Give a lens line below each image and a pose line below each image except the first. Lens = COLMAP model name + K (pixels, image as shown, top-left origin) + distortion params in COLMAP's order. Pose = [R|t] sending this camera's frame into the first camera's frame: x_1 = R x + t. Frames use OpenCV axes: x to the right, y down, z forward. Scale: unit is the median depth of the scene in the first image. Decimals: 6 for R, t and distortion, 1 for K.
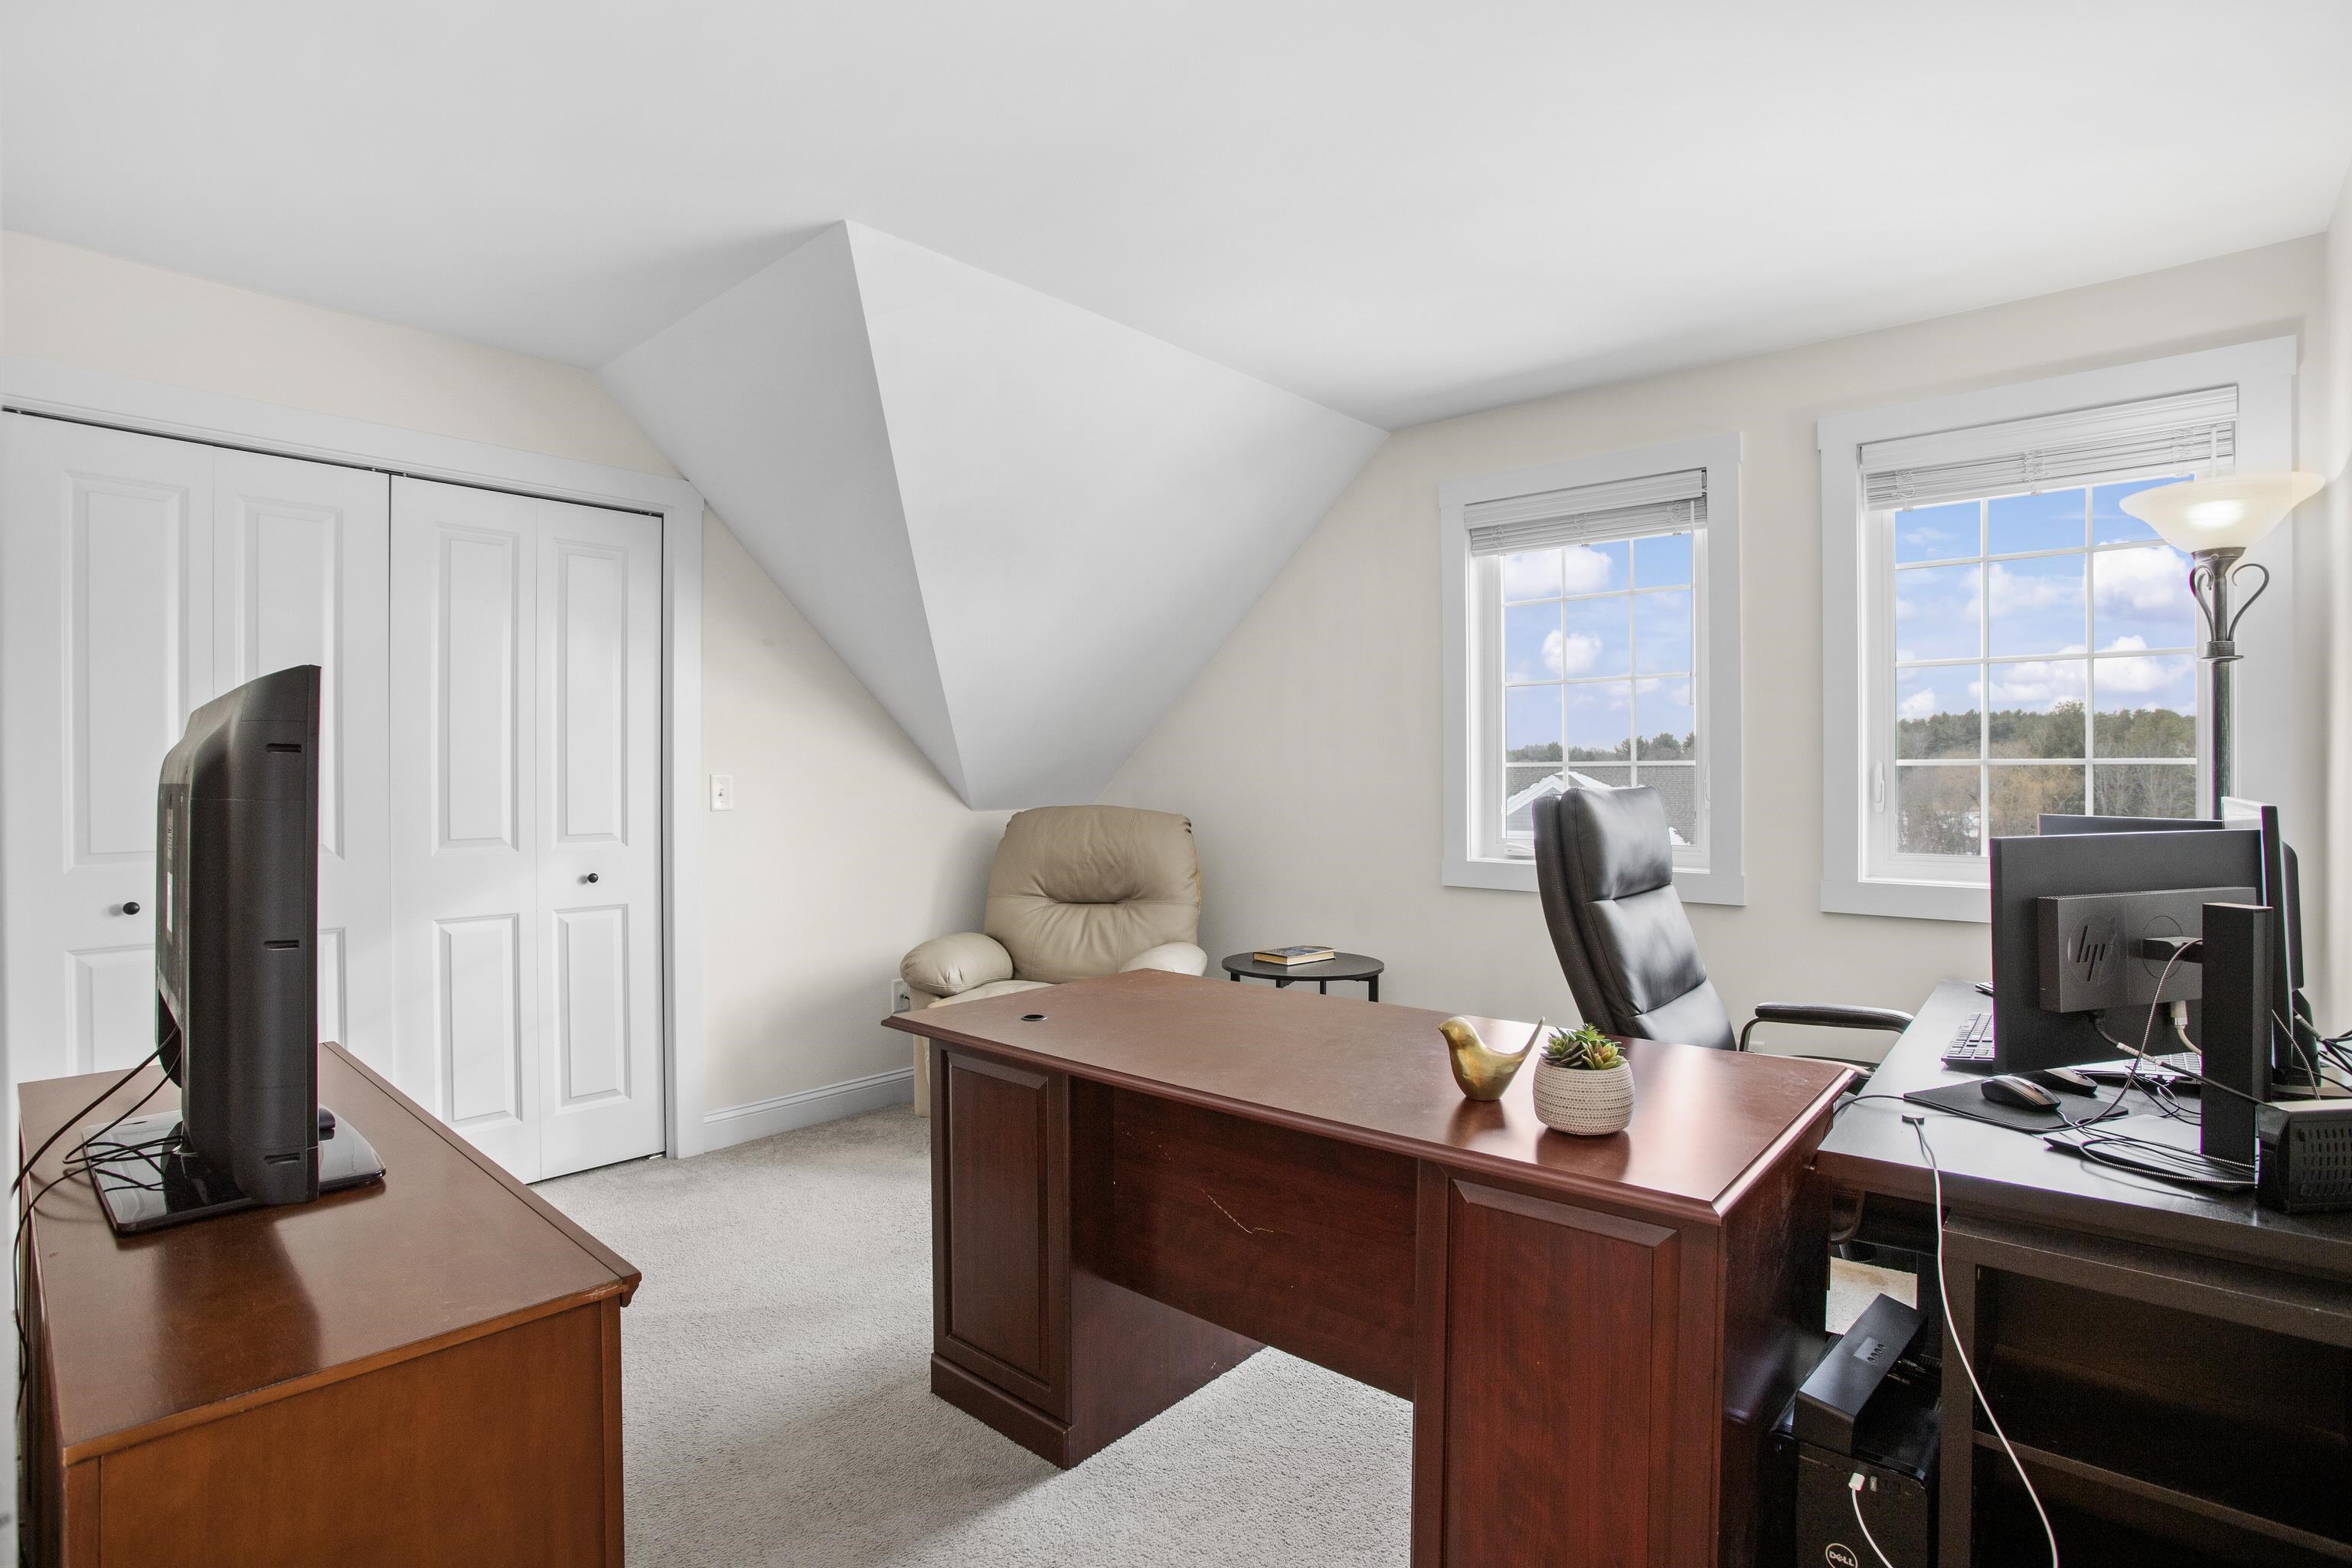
lens RADIAL K [[1175.3, 0, 1176.0], [0, 1175.3, 784.0], [0, 0, 1]] dist [-0.001497, 0.000631]
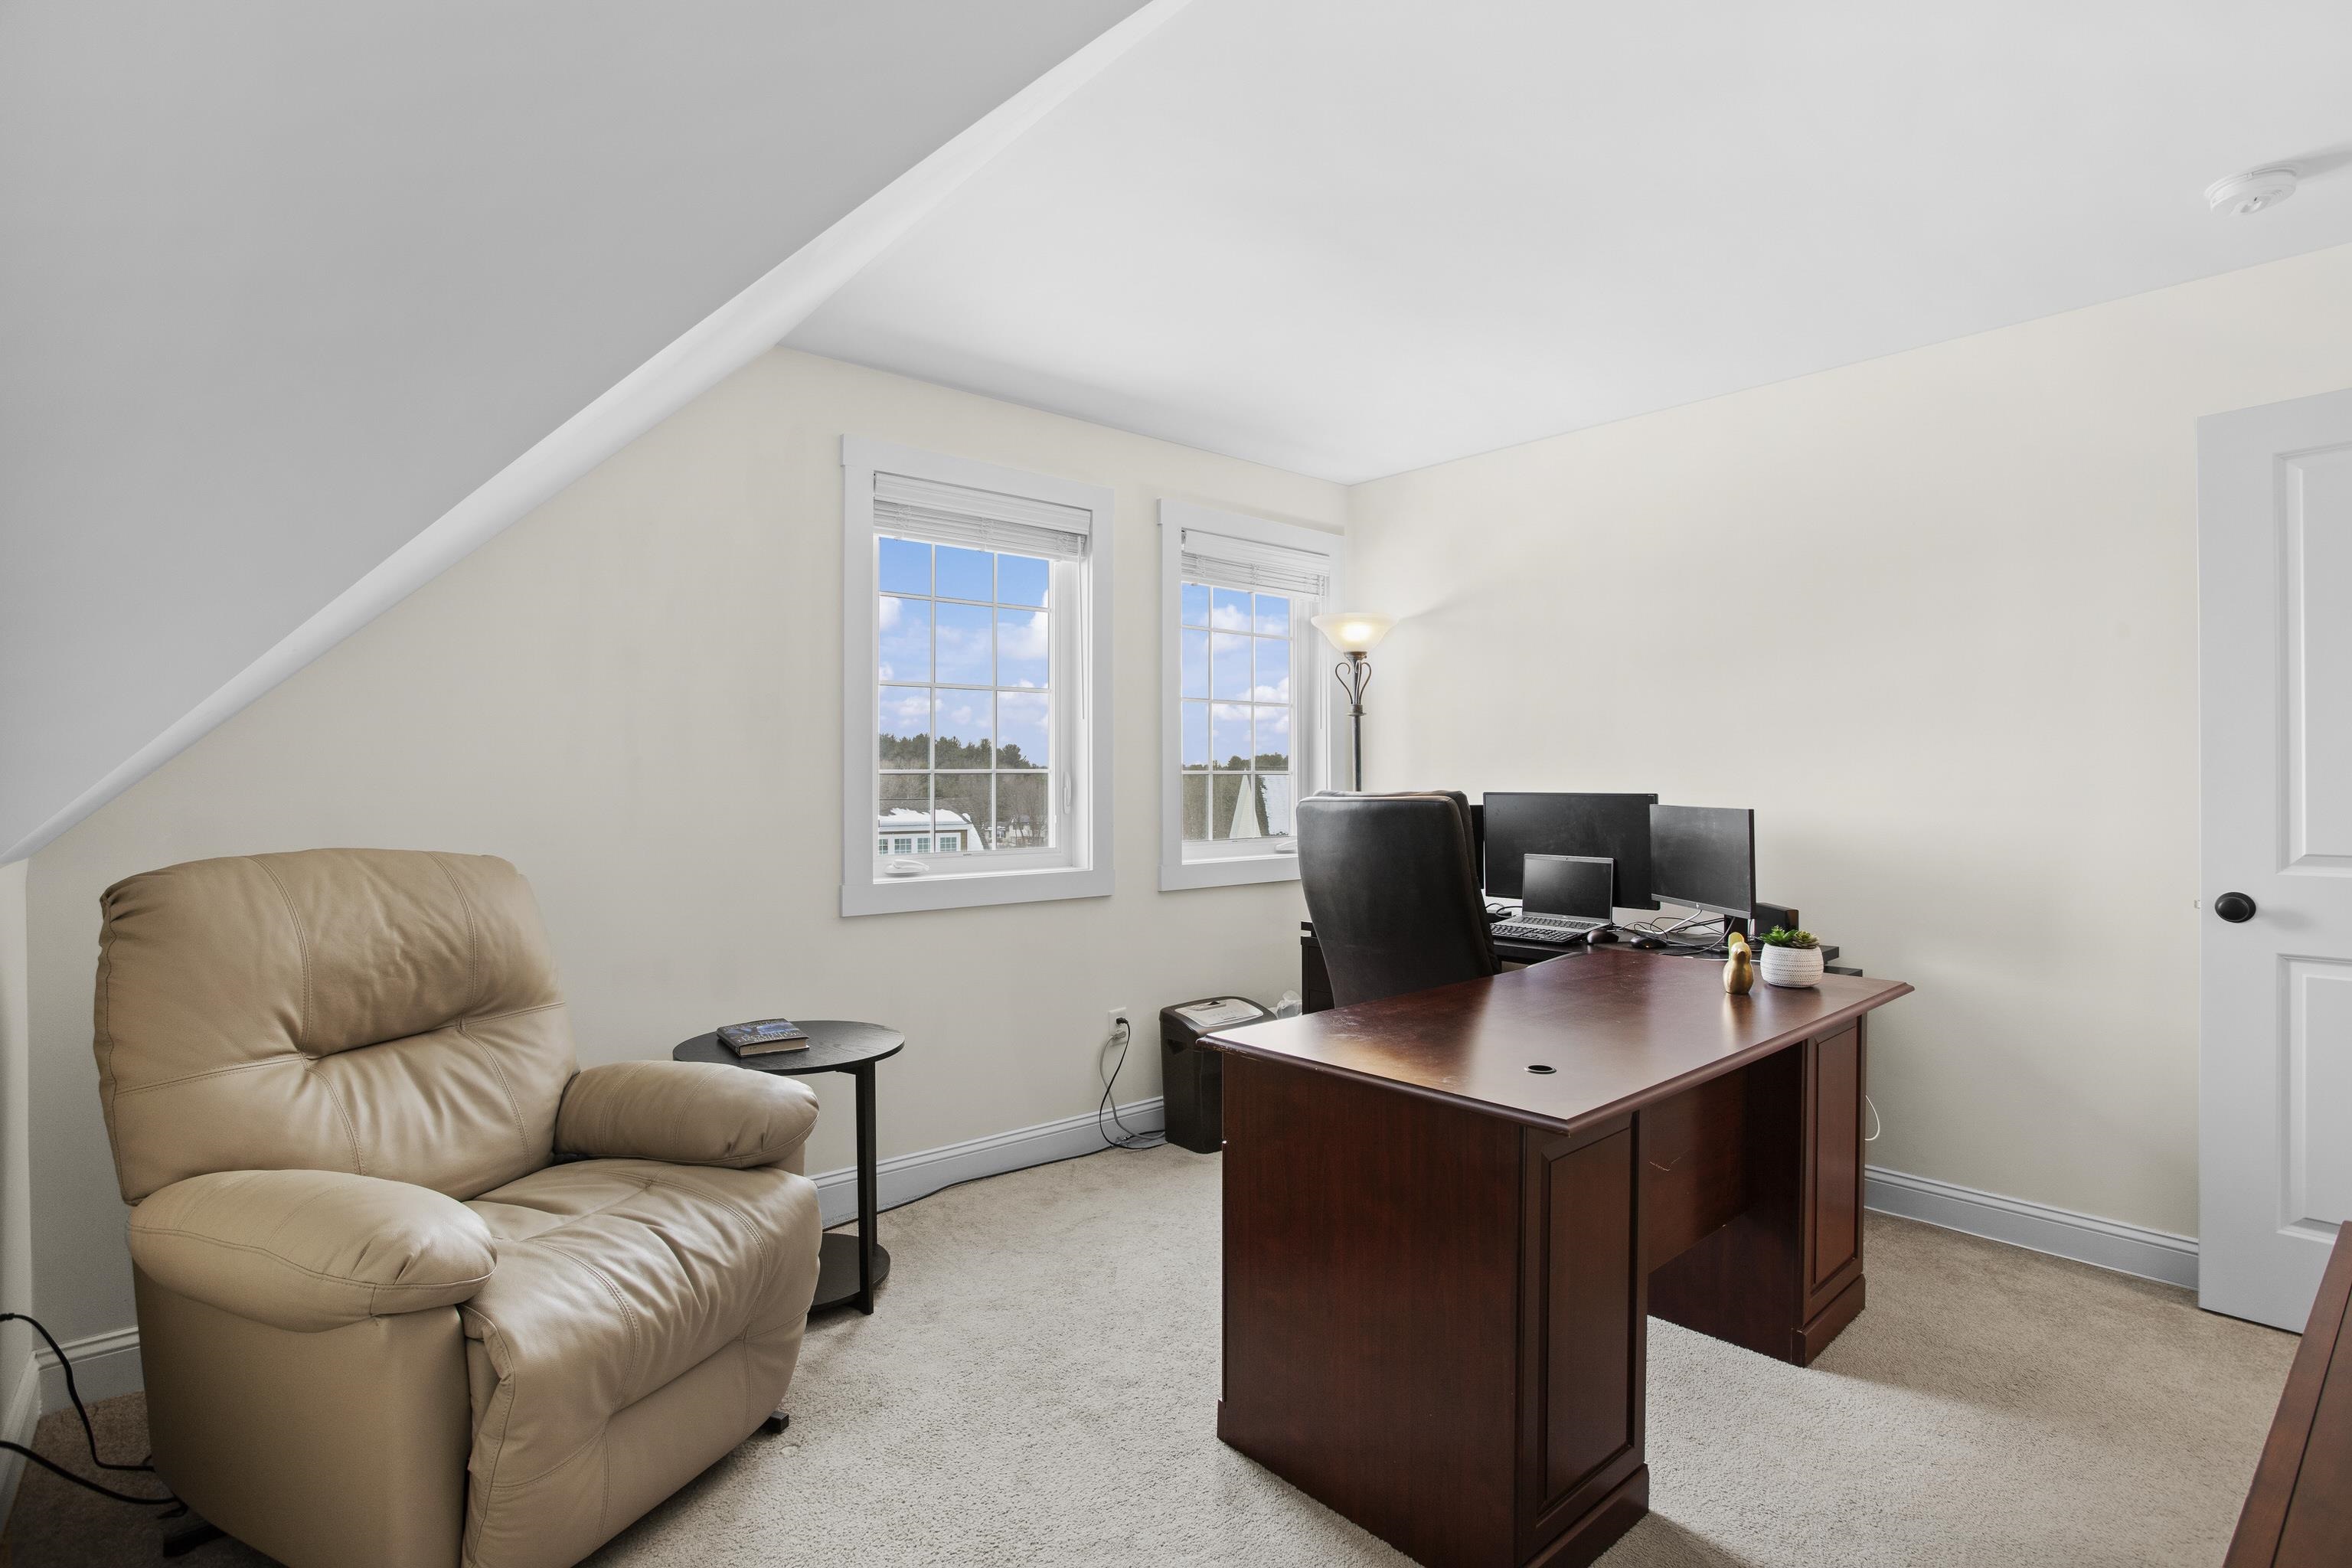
lens RADIAL K [[1181.8, 0, 1176.0], [0, 1181.8, 784.0], [0, 0, 1]] dist [-0.042446, 0.000143]
pose [[0.139628, -0.004907, 0.990192, -0.531507], [0.010160, 0.999942, 0.003522, -0.007726], [-0.990152, 0.009569, 0.139670, 0.616219]]
